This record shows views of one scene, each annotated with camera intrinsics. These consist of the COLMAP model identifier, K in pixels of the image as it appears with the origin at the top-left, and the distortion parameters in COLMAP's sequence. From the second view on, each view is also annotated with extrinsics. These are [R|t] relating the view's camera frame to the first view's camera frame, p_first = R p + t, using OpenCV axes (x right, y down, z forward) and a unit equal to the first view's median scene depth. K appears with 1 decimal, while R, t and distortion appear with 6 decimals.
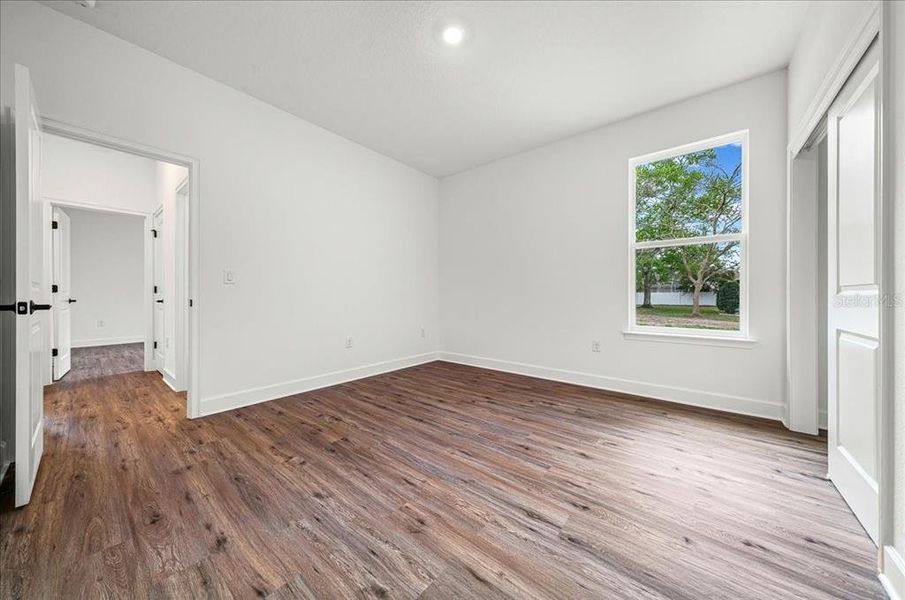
lens RADIAL K [[311.6, 0, 456.4], [0, 311.6, 298.2], [0, 0, 1]] dist [-0.028538, 0.004452]
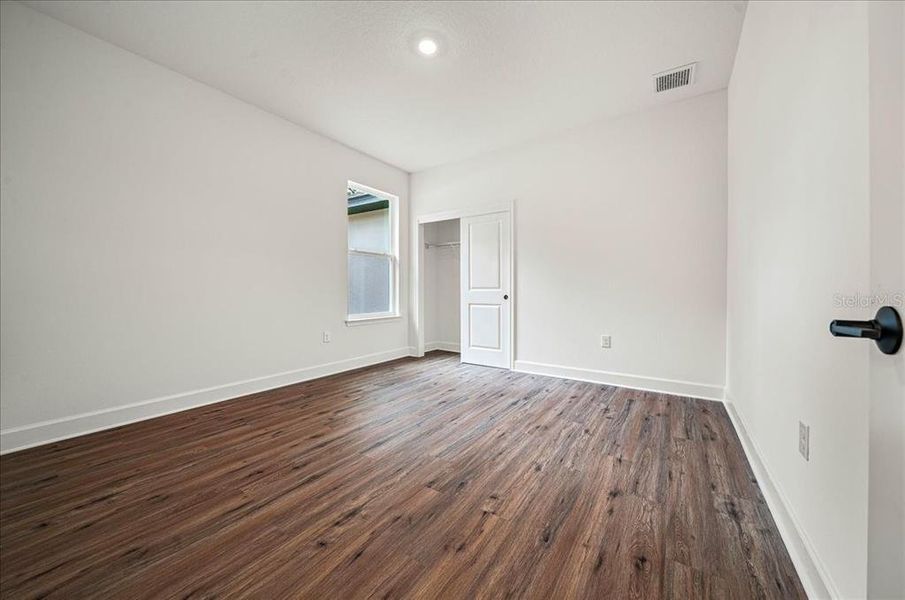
lens RADIAL K [[311.6, 0, 456.4], [0, 311.6, 298.2], [0, 0, 1]] dist [-0.028538, 0.004452]
pose [[-0.060922, -0.035538, 0.997510, -1.210597], [0.014211, 0.999234, 0.036467, -0.042063], [-0.998041, 0.016397, -0.060371, 1.048661]]
